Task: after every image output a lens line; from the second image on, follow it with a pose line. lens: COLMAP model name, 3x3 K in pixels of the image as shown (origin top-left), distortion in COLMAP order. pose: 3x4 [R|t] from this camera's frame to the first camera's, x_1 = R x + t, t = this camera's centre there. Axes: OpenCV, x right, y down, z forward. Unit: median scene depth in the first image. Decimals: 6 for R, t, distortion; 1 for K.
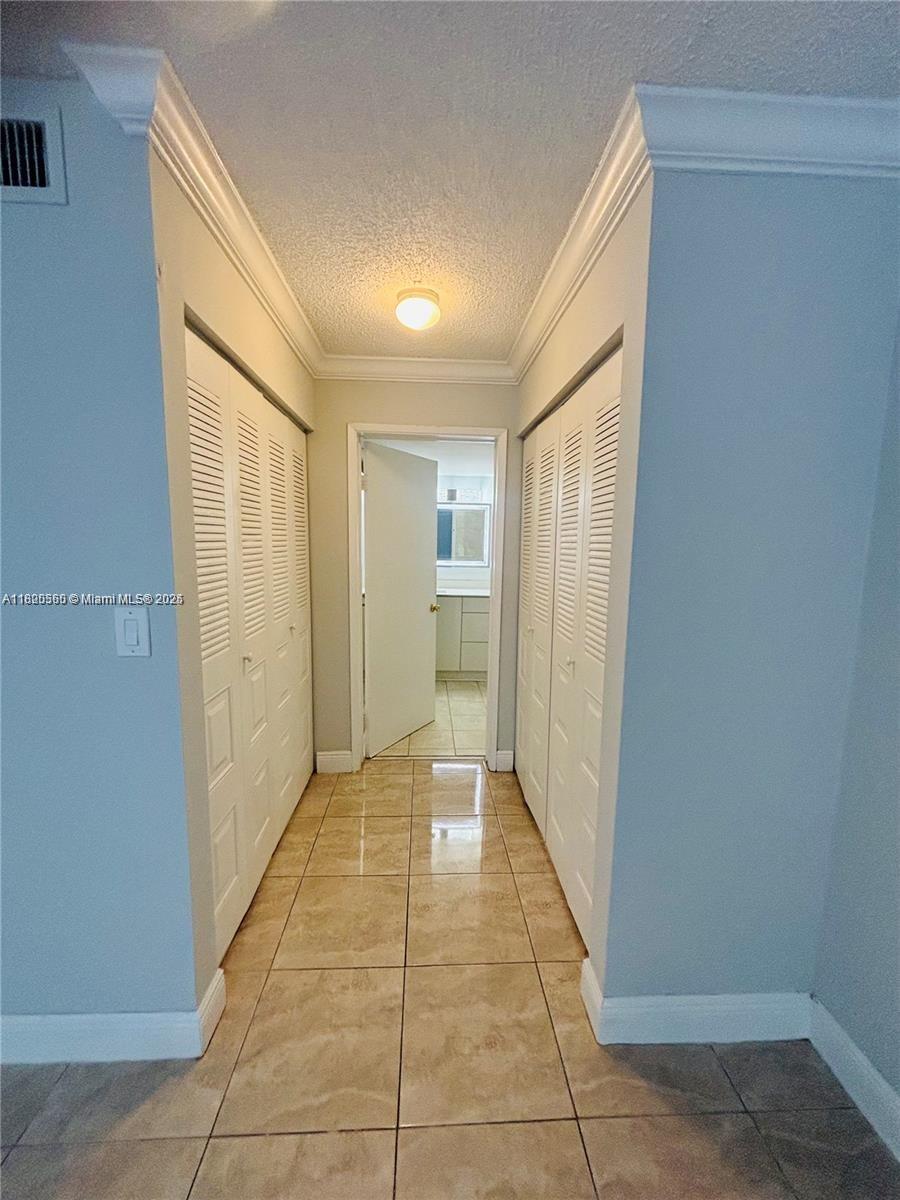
lens RADIAL K [[483.9, 0, 450.0], [0, 483.9, 600.0], [0, 0, 1]] dist [-0.003654, -0.000169]
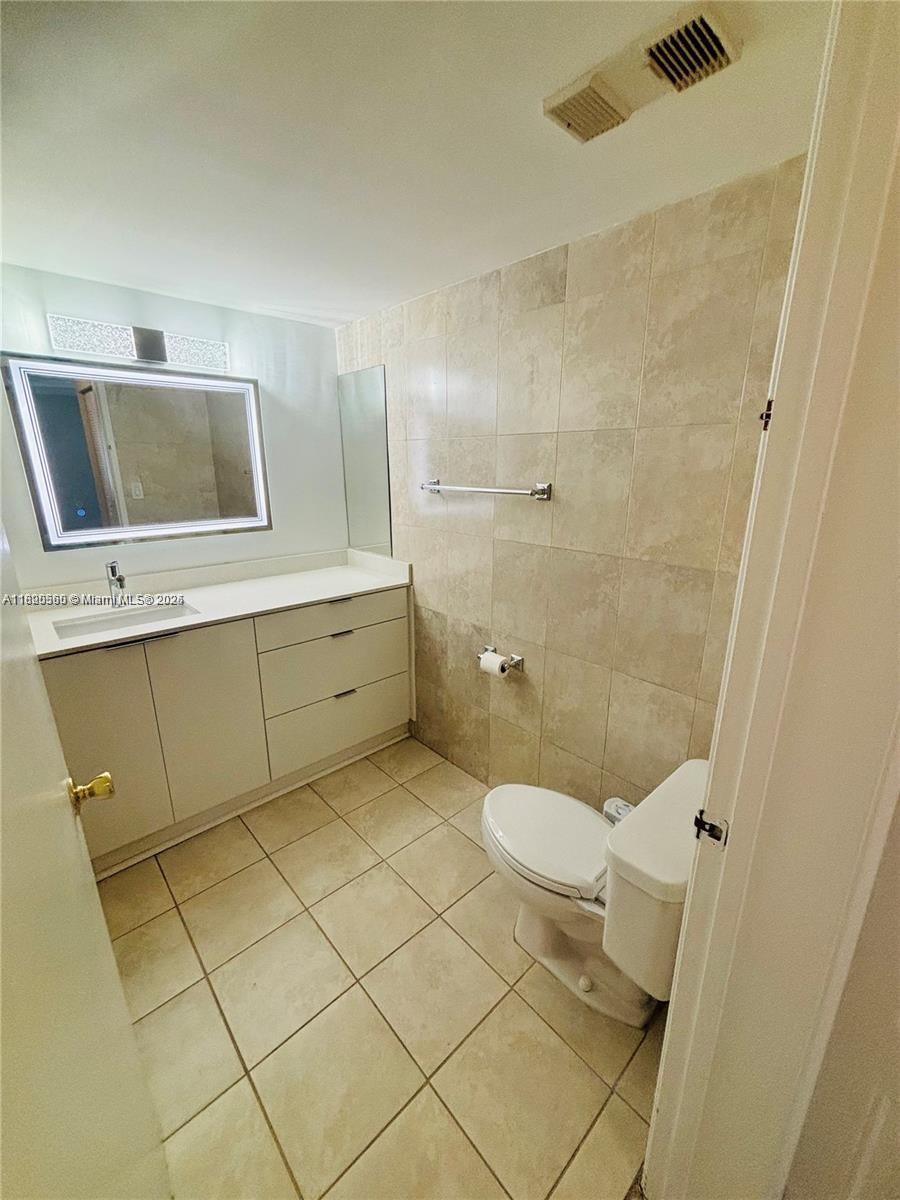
lens RADIAL K [[483.9, 0, 450.0], [0, 483.9, 600.0], [0, 0, 1]] dist [-0.003654, -0.000169]
pose [[0.766642, -0.189802, 0.613380, -0.087497], [0.095368, 0.978374, 0.183548, -0.073452], [-0.634953, -0.082219, 0.768163, 0.567354]]
